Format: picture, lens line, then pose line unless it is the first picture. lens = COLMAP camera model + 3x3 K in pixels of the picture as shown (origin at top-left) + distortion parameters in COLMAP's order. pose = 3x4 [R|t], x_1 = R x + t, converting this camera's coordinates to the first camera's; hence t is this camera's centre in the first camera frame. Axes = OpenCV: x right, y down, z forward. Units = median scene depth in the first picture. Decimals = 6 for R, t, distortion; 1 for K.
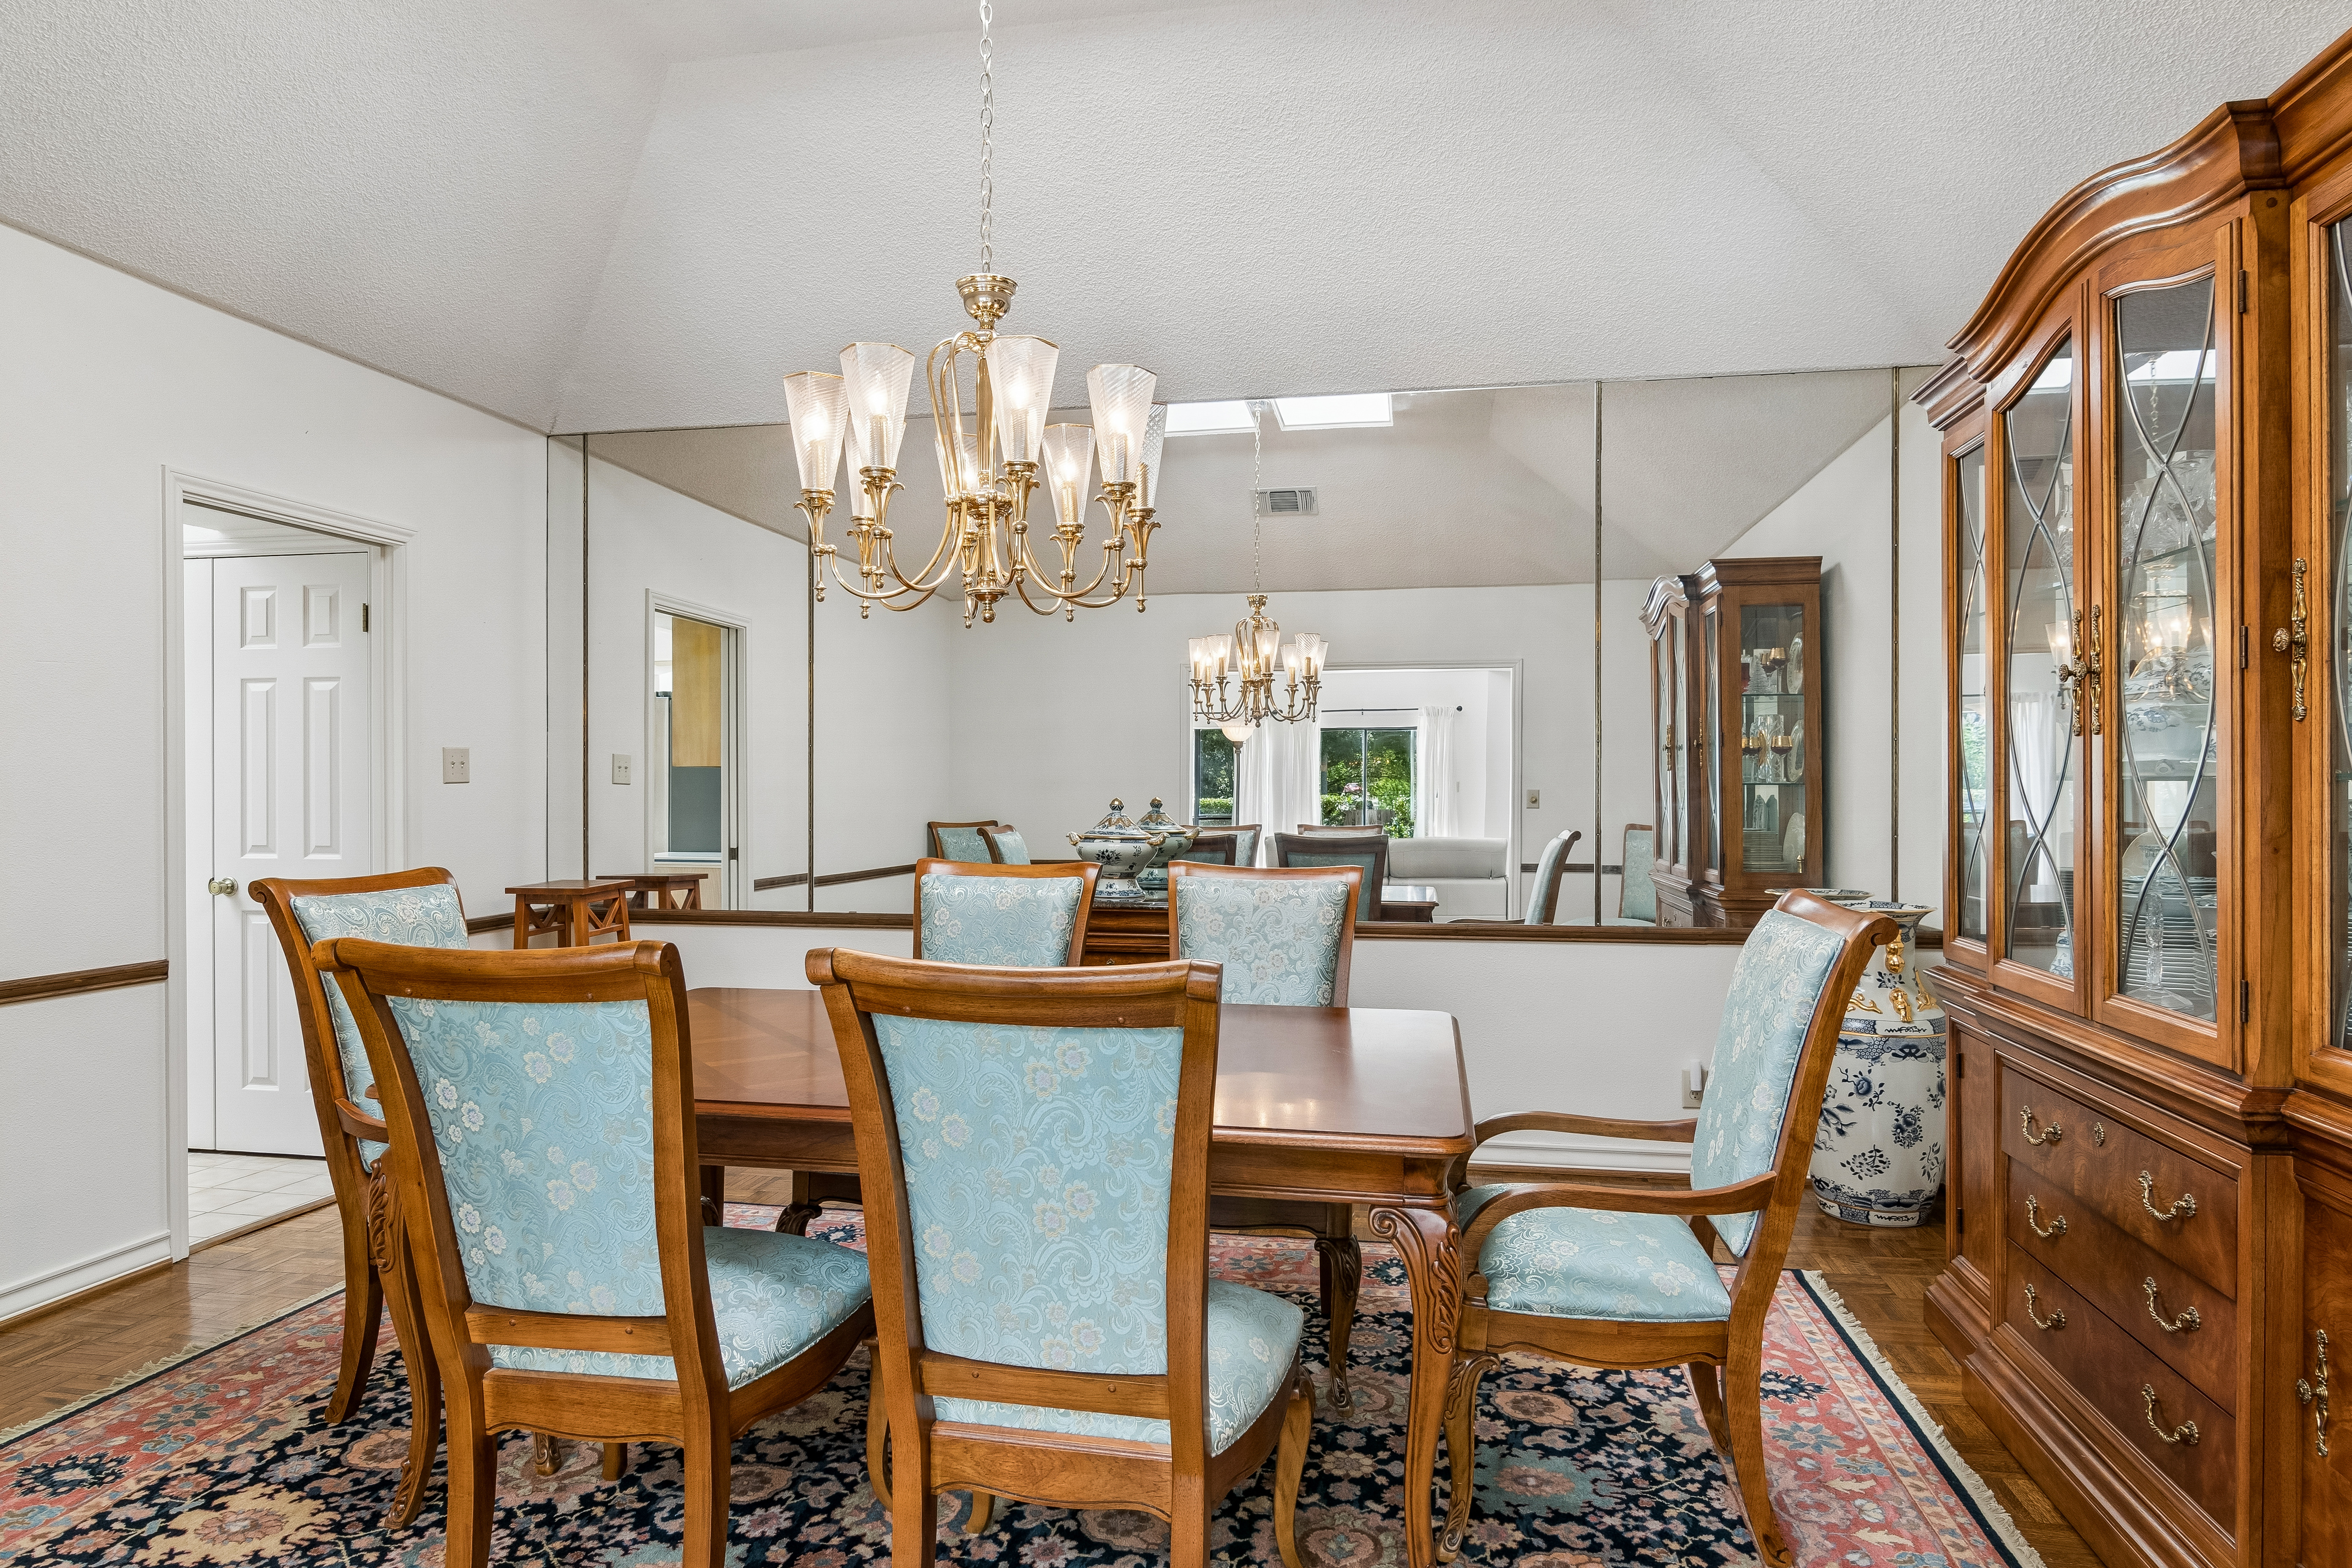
lens RADIAL K [[1357.8, 0, 1176.7], [0, 1357.8, 790.7], [0, 0, 1]] dist [-0.004409, -0.004209]
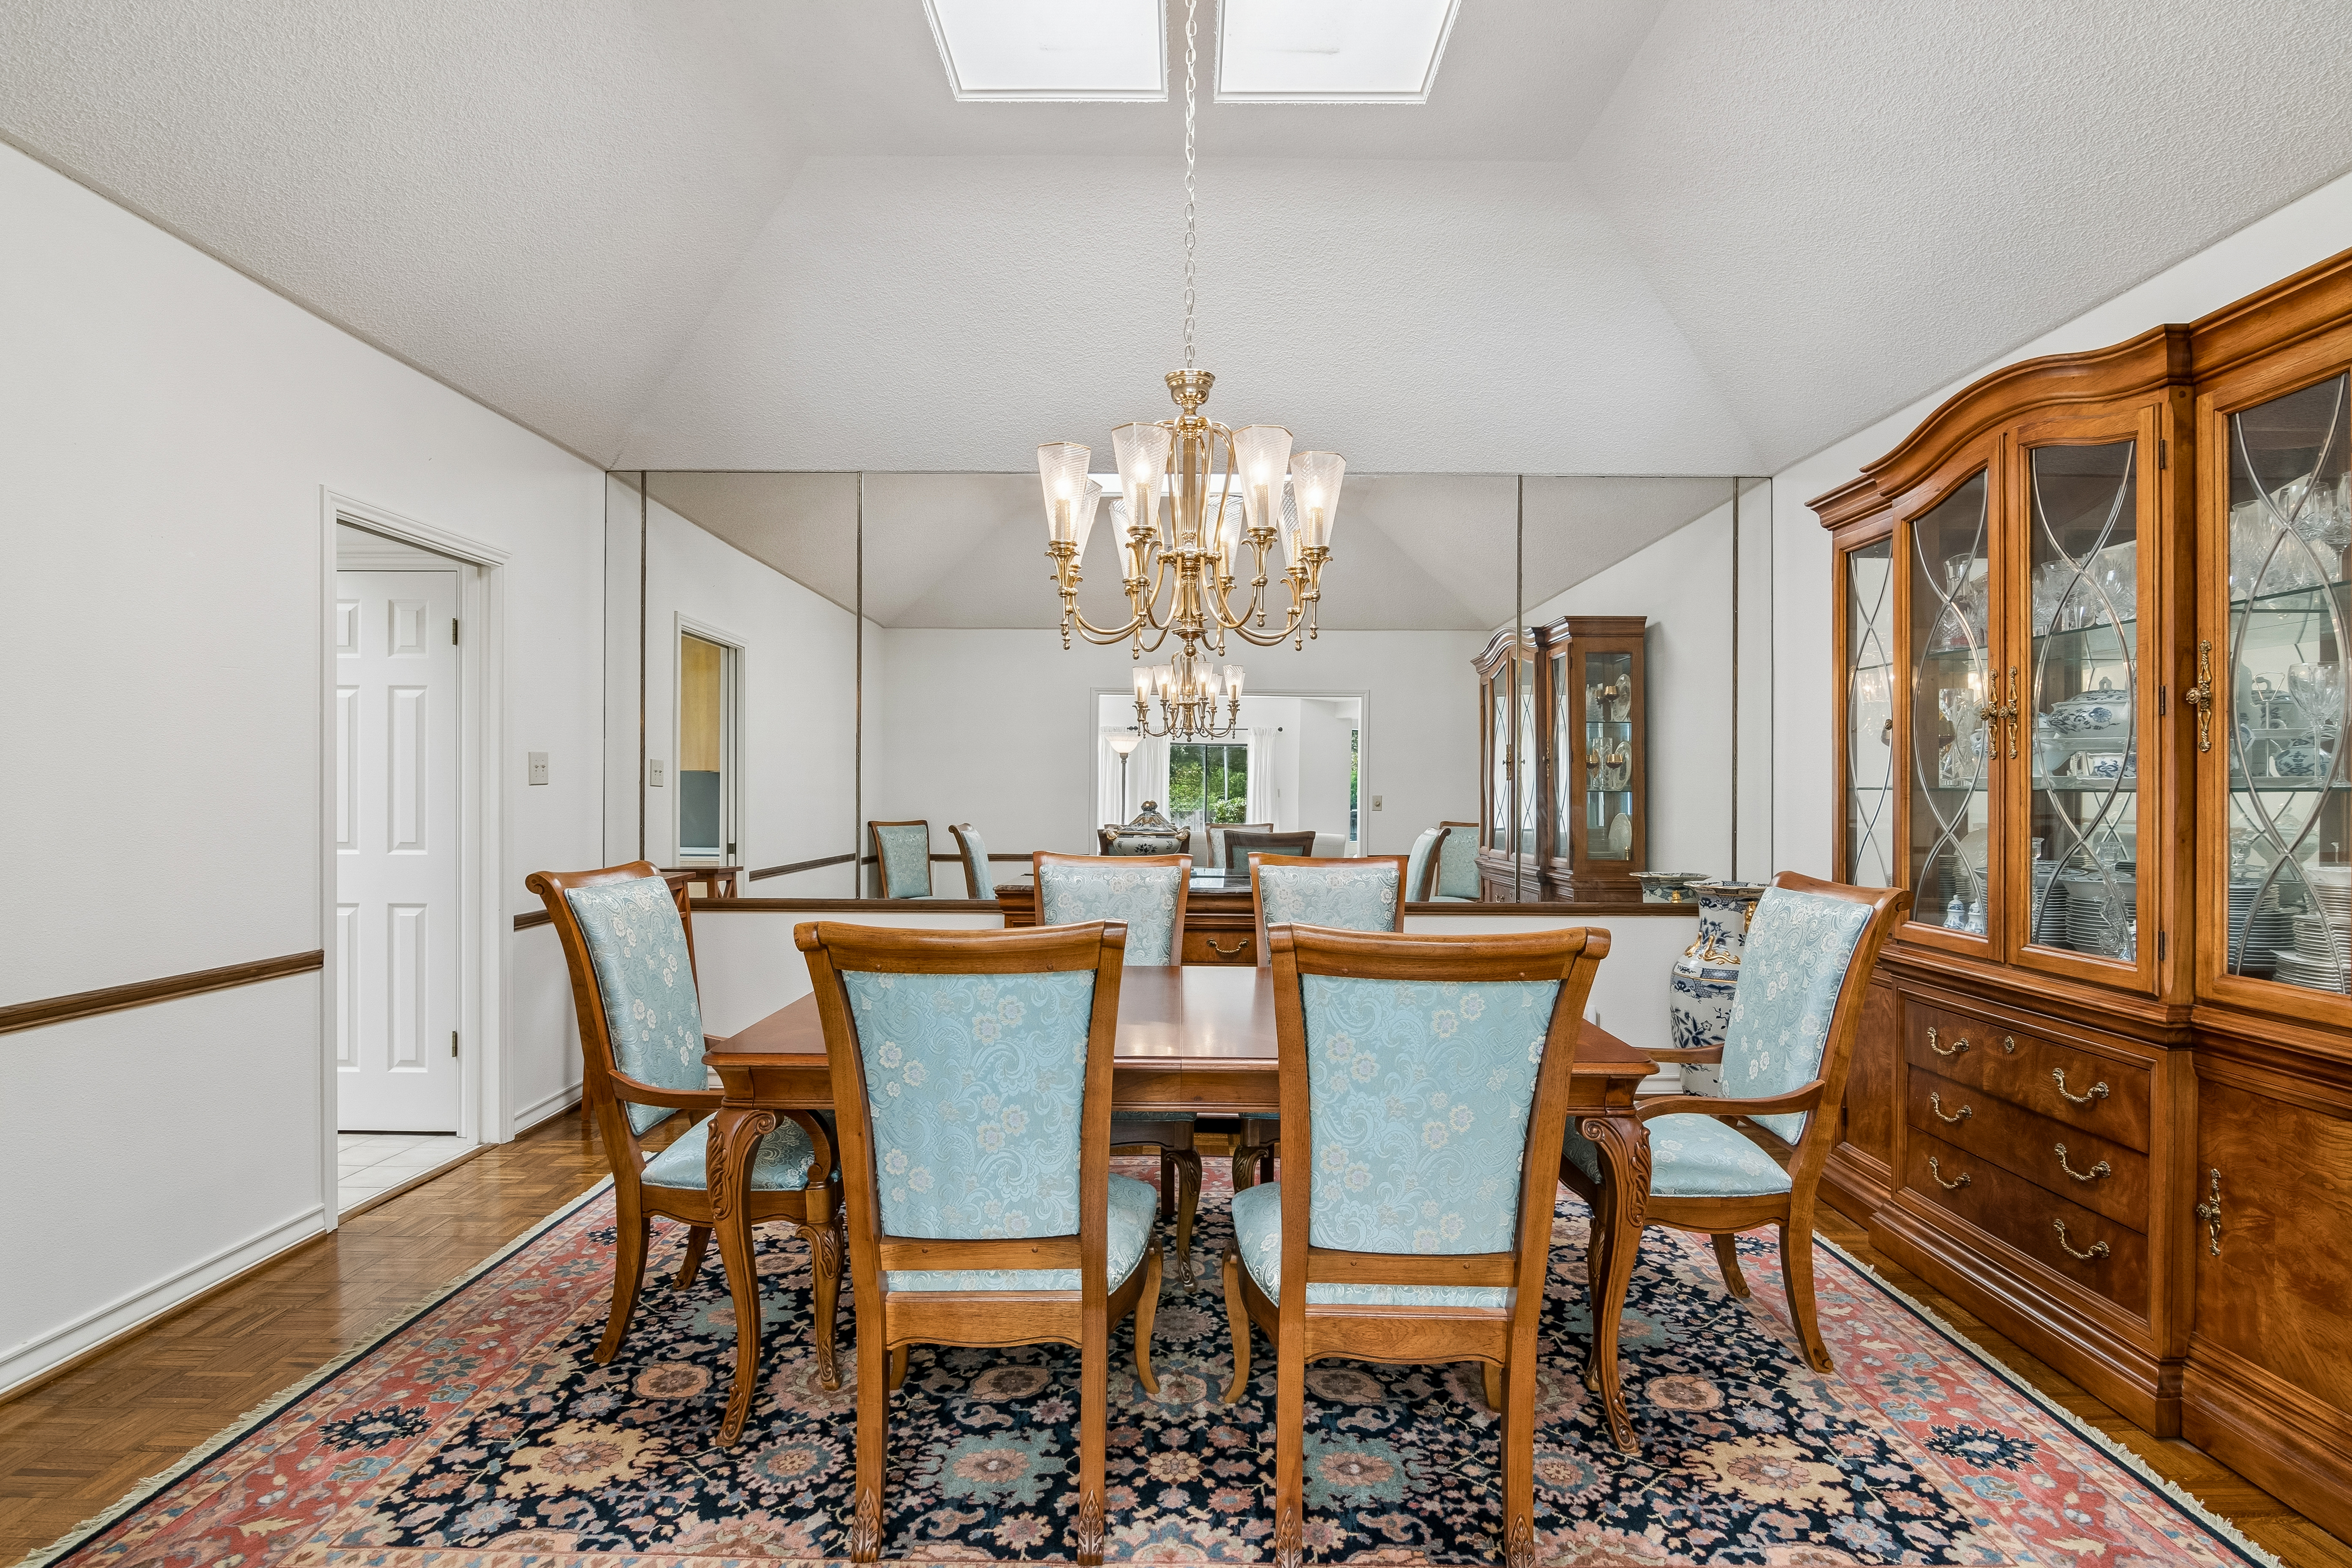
lens RADIAL K [[1150.1, 0, 1182.3], [0, 1150.1, 792.6], [0, 0, 1]] dist [-0.004093, -0.007594]
pose [[0.983843, 0.004985, 0.178966, -0.369000], [-0.004772, 0.999987, -0.001620, -0.000545], [-0.178971, 0.000740, 0.983854, -0.010337]]
